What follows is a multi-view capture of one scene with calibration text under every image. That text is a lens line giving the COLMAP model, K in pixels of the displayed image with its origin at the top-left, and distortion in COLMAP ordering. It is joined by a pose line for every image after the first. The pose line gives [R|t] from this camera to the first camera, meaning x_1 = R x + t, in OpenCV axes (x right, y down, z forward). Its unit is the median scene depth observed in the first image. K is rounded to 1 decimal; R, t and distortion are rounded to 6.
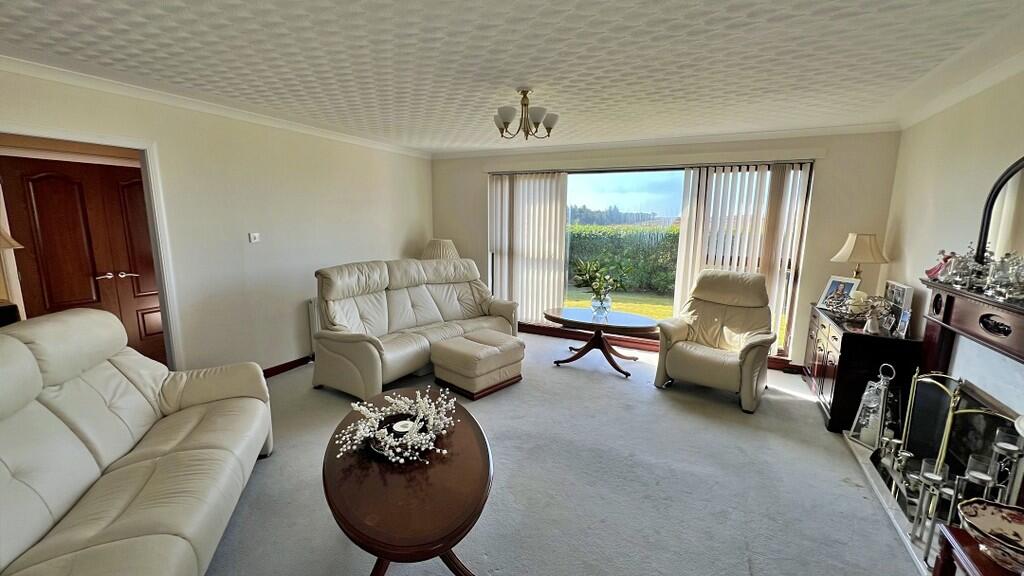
lens RADIAL K [[408.4, 0, 512.0], [0, 408.4, 288.0], [0, 0, 1]] dist [-0.000831, 0.000345]
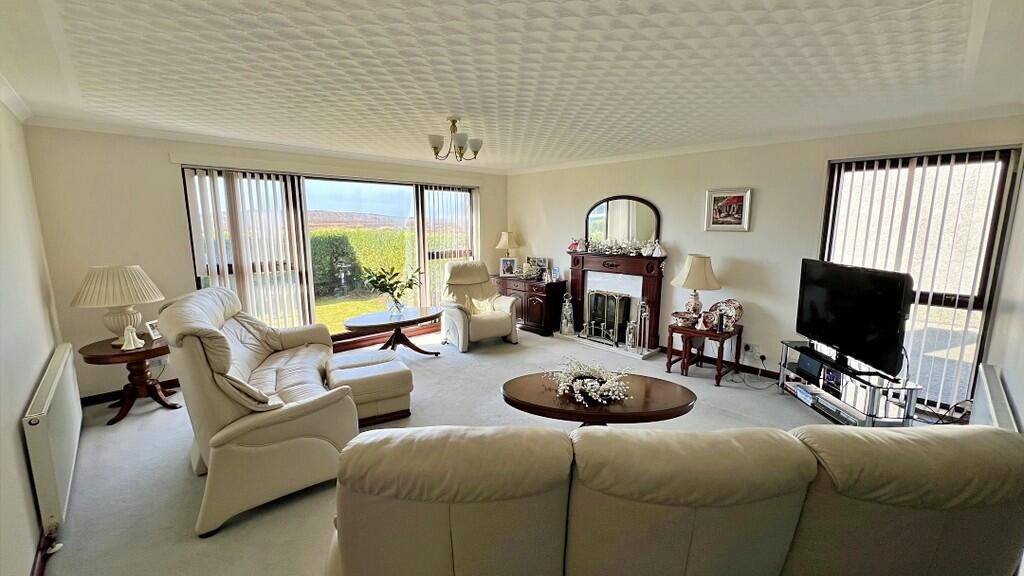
lens RADIAL K [[408.4, 0, 512.0], [0, 408.4, 288.0], [0, 0, 1]] dist [-0.000831, 0.000345]
pose [[0.330297, -0.158423, 0.930487, -0.809446], [0.166558, 0.980127, 0.107751, -0.080843], [-0.929065, 0.119390, 0.350119, 0.369651]]
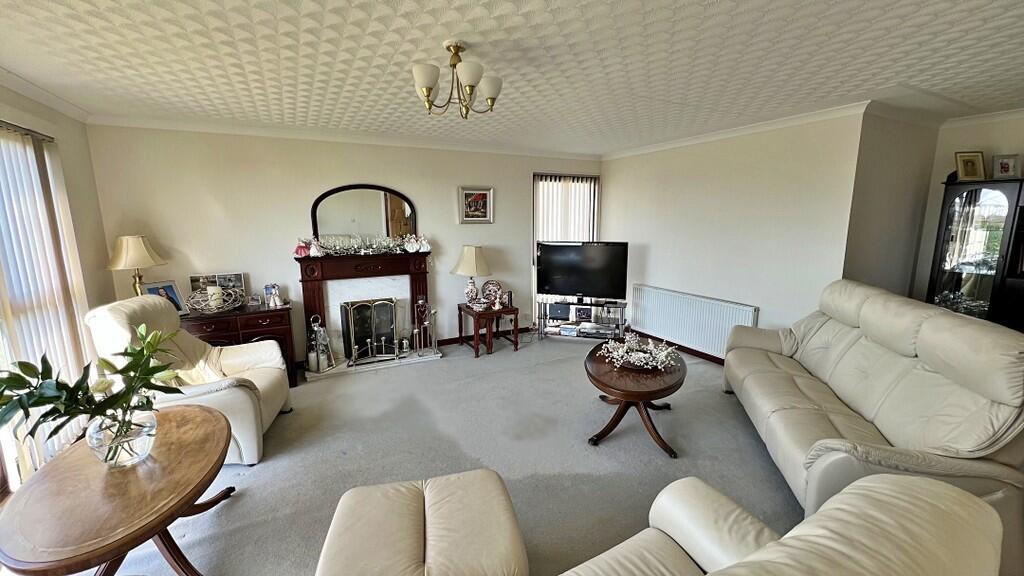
lens RADIAL K [[408.4, 0, 512.0], [0, 408.4, 288.0], [0, 0, 1]] dist [-0.000831, 0.000345]
pose [[-0.813644, -0.102528, 0.572251, -0.383726], [0.103956, 0.942803, 0.316726, -0.224294], [-0.571994, 0.317191, -0.756448, 1.204538]]
